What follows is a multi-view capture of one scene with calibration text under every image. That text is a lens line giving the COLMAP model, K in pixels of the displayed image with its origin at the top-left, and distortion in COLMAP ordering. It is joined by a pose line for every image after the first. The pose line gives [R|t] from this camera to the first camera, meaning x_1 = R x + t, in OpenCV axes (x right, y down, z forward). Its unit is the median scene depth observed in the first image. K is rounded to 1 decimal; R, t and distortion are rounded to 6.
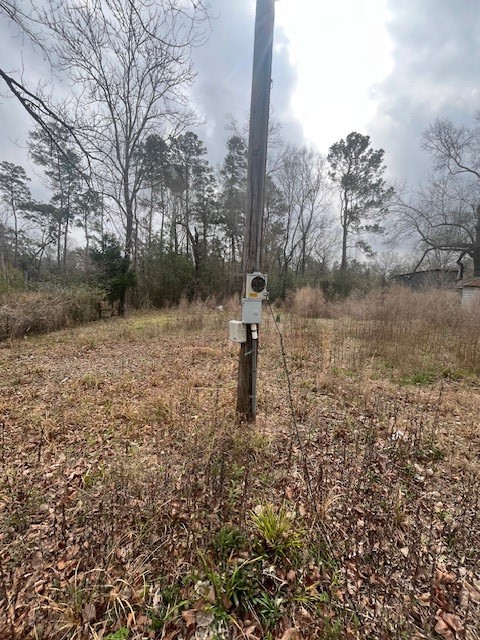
lens RADIAL K [[261.9, 0, 240.0], [0, 261.9, 320.0], [0, 0, 1]] dist [0.001055, 0.000634]
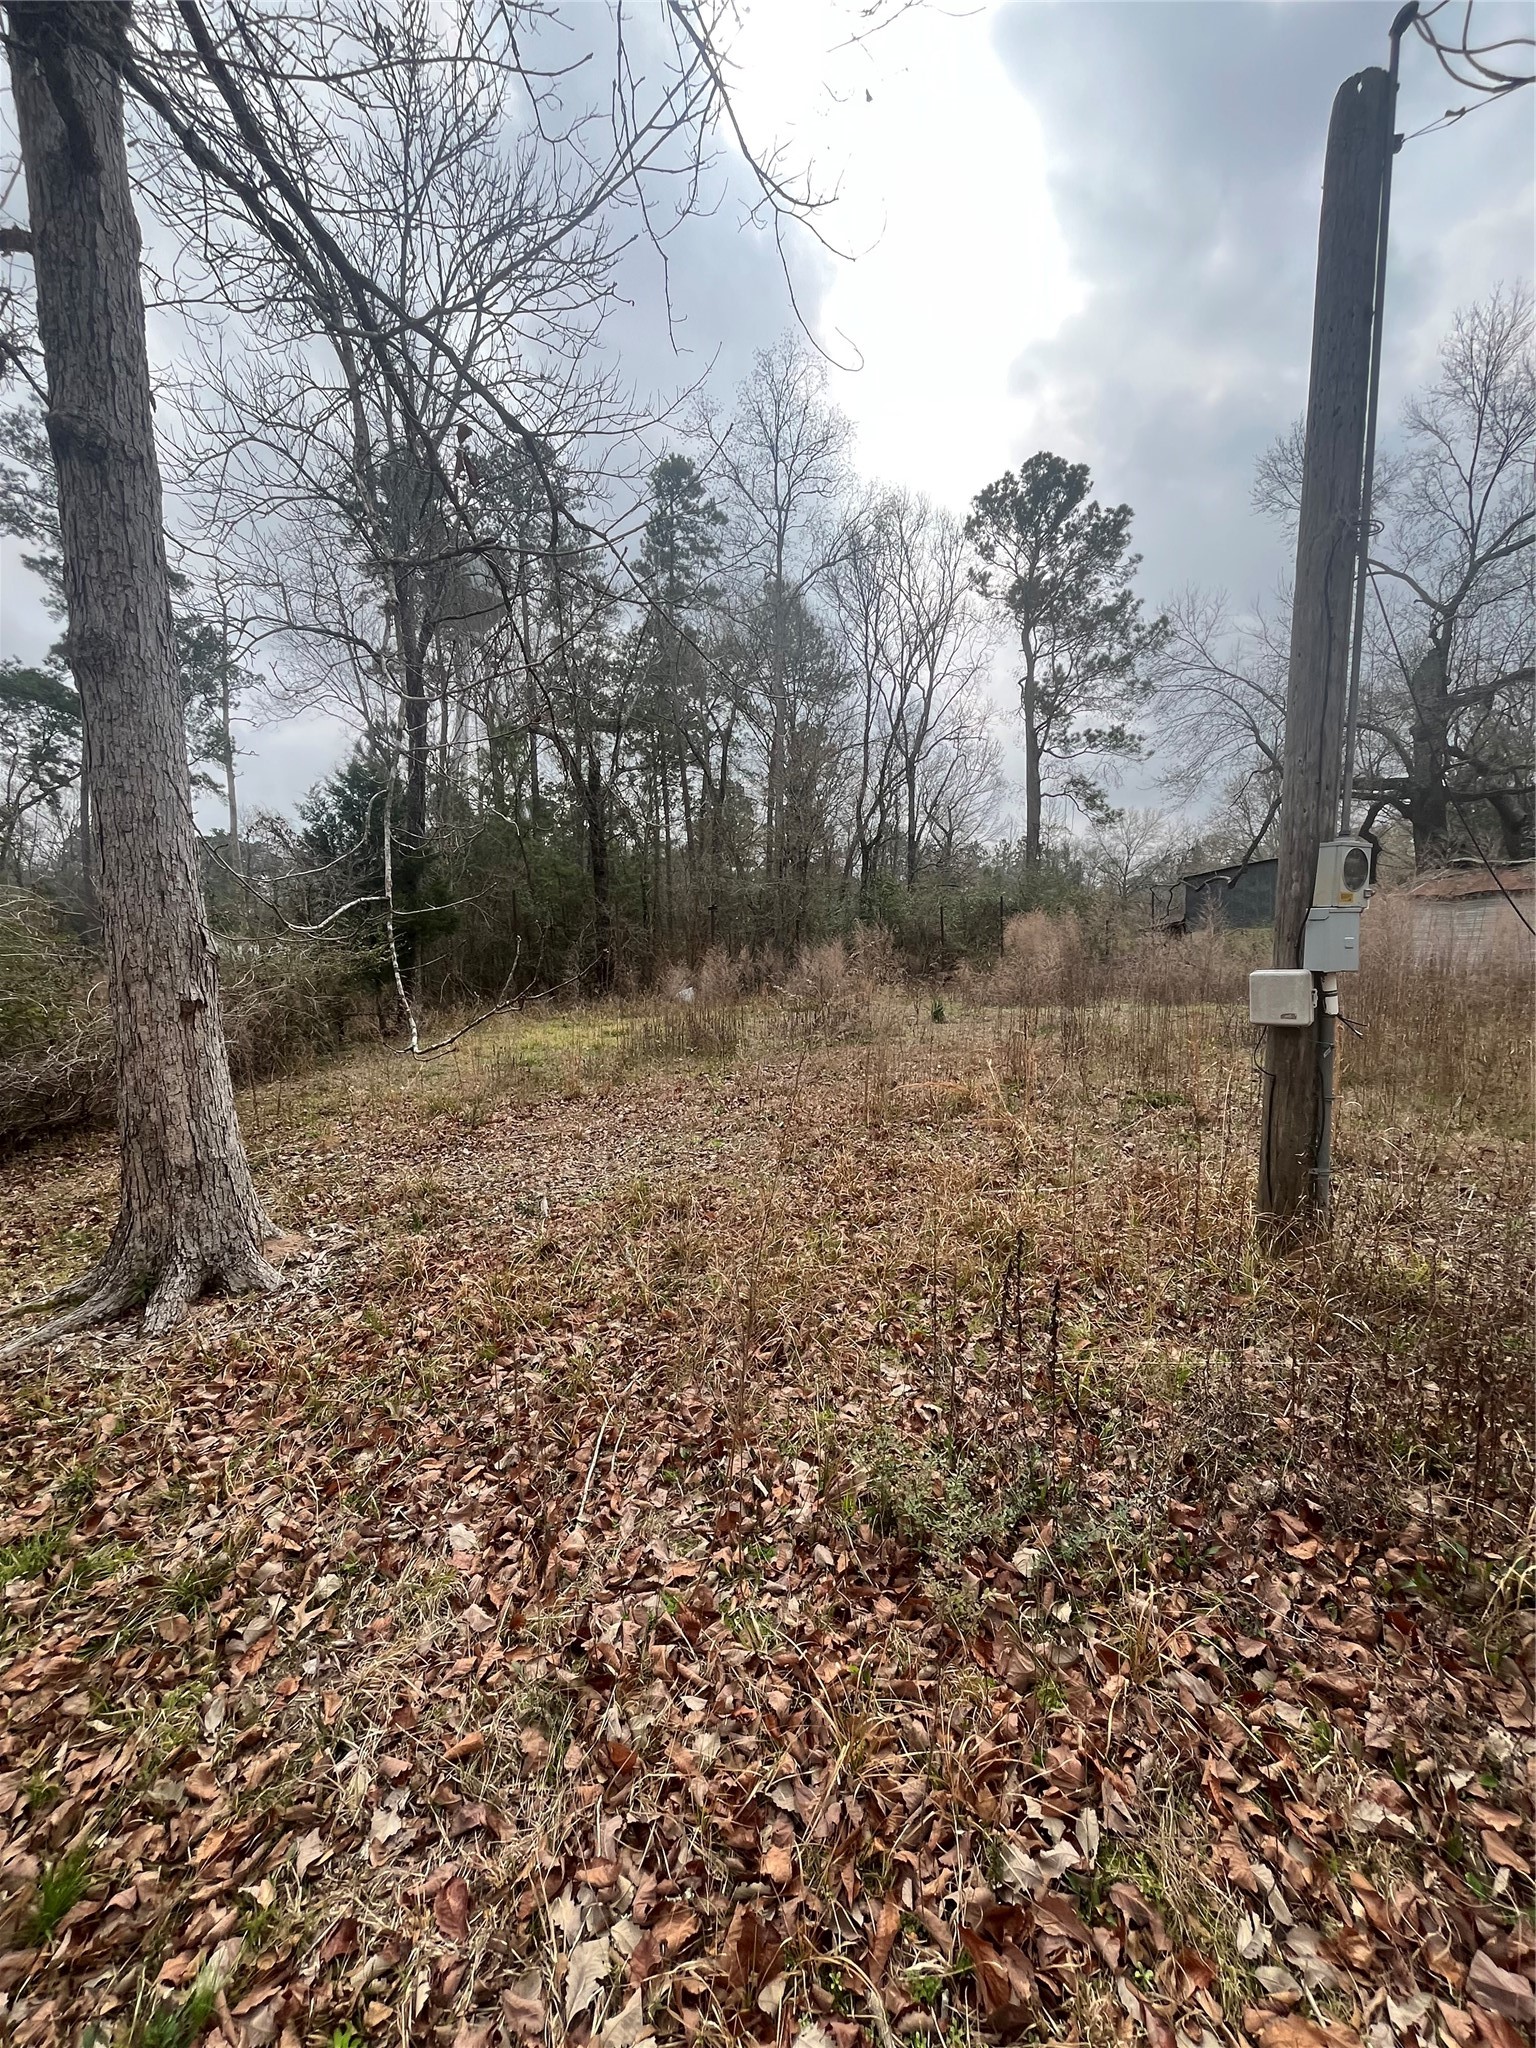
lens RADIAL K [[838.2, 0, 768.0], [0, 838.2, 1024.0], [0, 0, 1]] dist [0.001055, 0.000634]
pose [[0.992553, -0.049758, 0.111186, -0.061443], [0.051423, 0.998603, -0.012156, 0.004014], [-0.110425, 0.017783, 0.993725, -0.008511]]
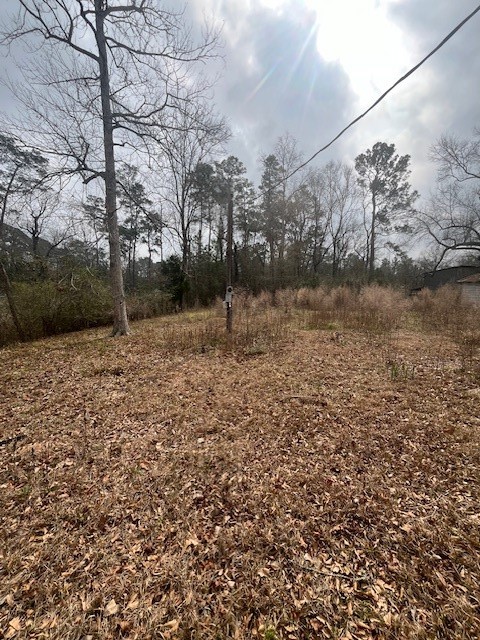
lens RADIAL K [[261.9, 0, 240.0], [0, 261.9, 320.0], [0, 0, 1]] dist [0.001055, 0.000634]
pose [[0.983687, -0.010031, -0.179611, 0.052604], [0.009660, 0.999949, -0.002938, 0.013485], [0.179631, 0.001155, 0.983733, -0.151850]]
